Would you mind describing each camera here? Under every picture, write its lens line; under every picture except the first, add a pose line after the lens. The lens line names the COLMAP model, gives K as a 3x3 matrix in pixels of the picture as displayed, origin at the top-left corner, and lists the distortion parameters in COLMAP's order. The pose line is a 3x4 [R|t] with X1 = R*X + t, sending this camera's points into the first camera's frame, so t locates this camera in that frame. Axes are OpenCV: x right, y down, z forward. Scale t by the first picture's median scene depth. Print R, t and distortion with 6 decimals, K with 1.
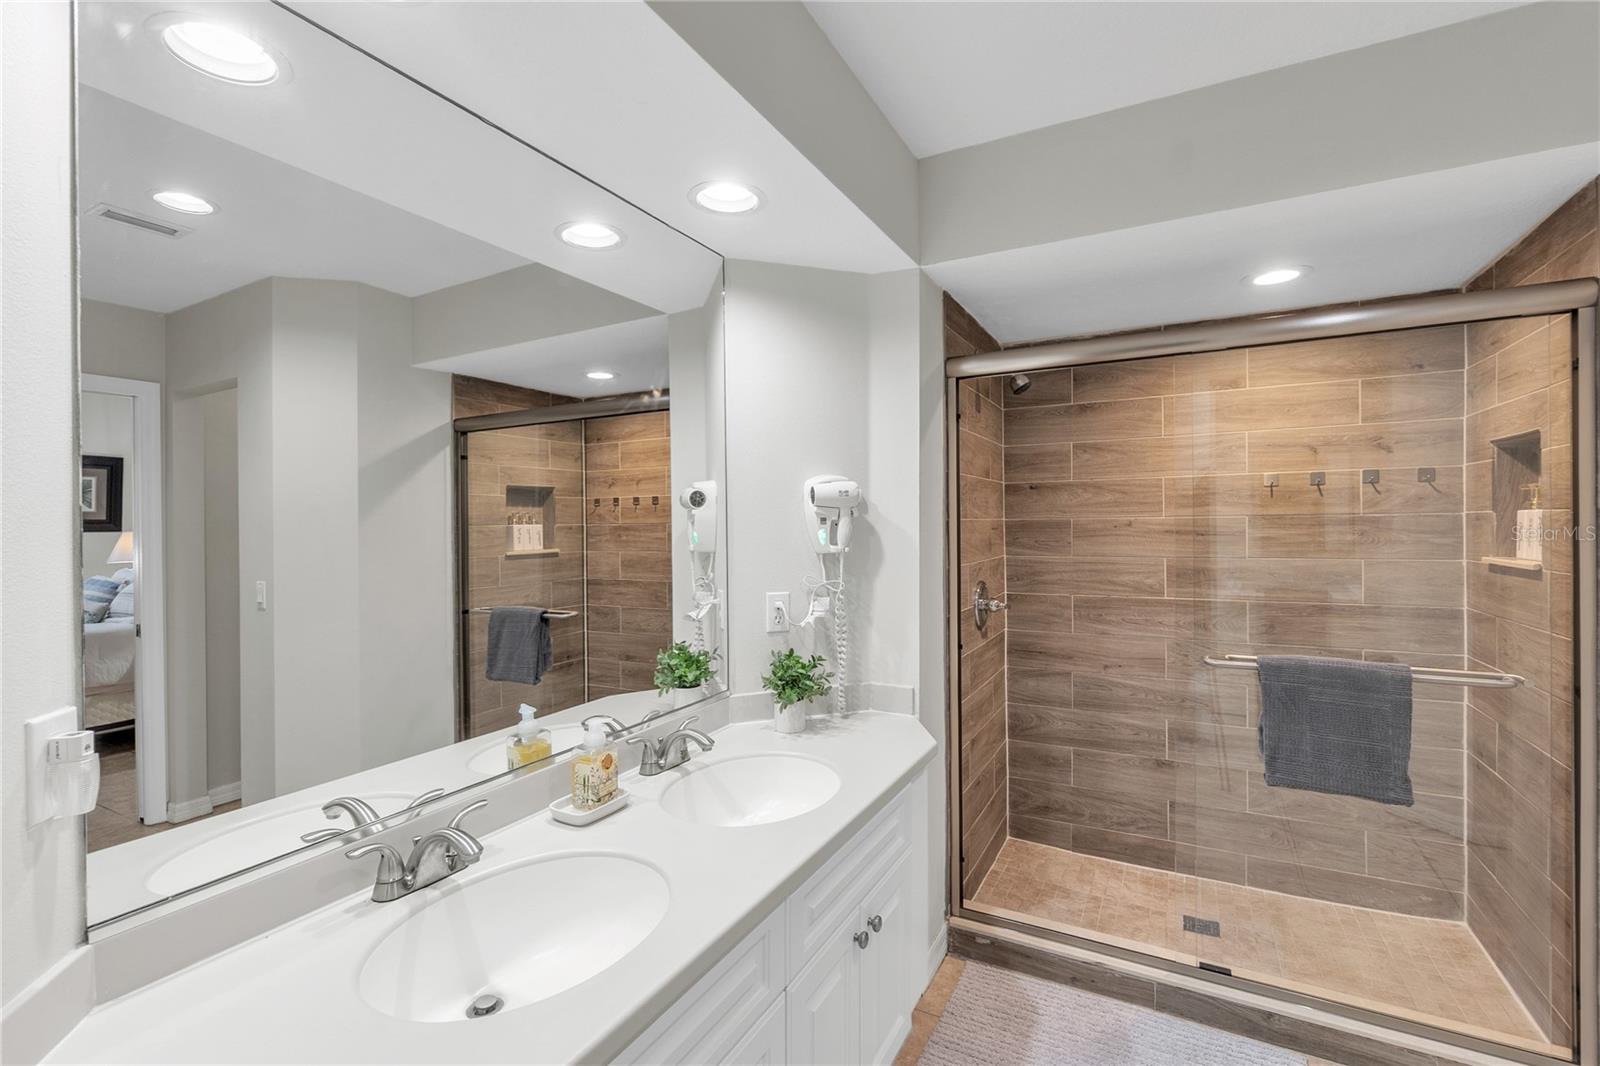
lens RADIAL K [[708.0, 0, 798.7], [0, 708.0, 517.0], [0, 0, 1]] dist [-0.001996, 0.000223]
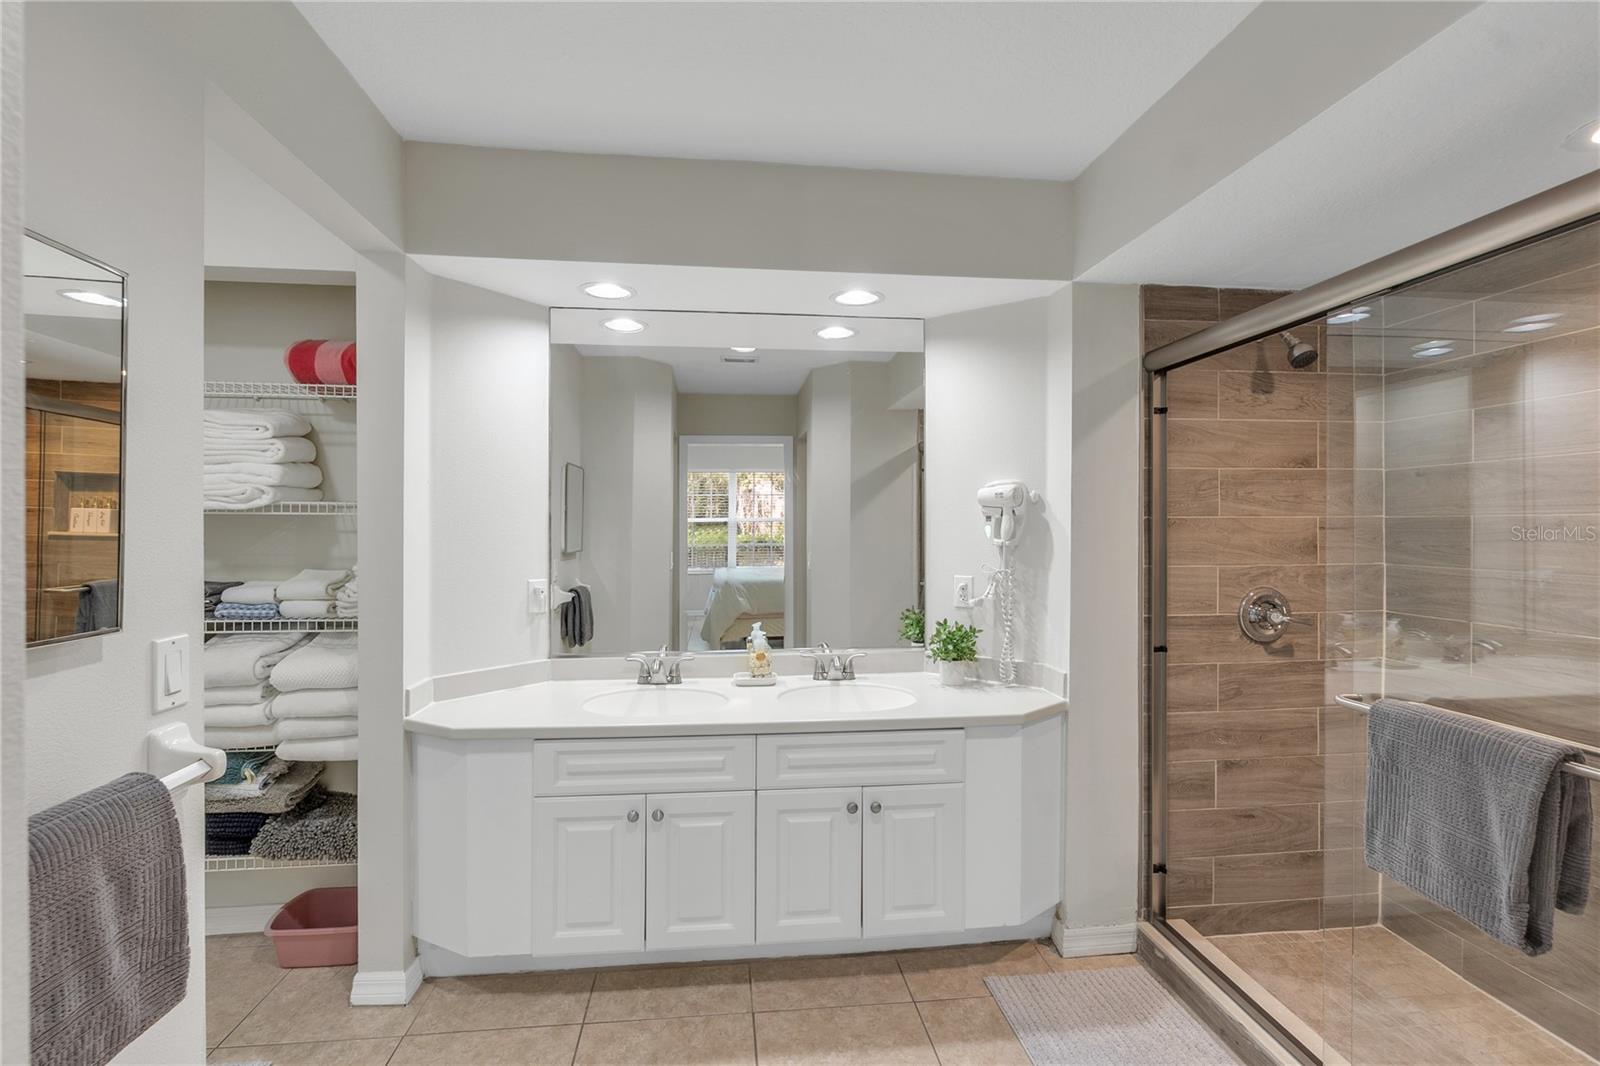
lens RADIAL K [[708.0, 0, 798.7], [0, 708.0, 517.0], [0, 0, 1]] dist [-0.001996, 0.000223]
pose [[0.579616, 0.000475, -0.814890, 0.802399], [0.003985, 0.999986, 0.003418, -0.002105], [0.814880, -0.005228, 0.579606, 0.046888]]
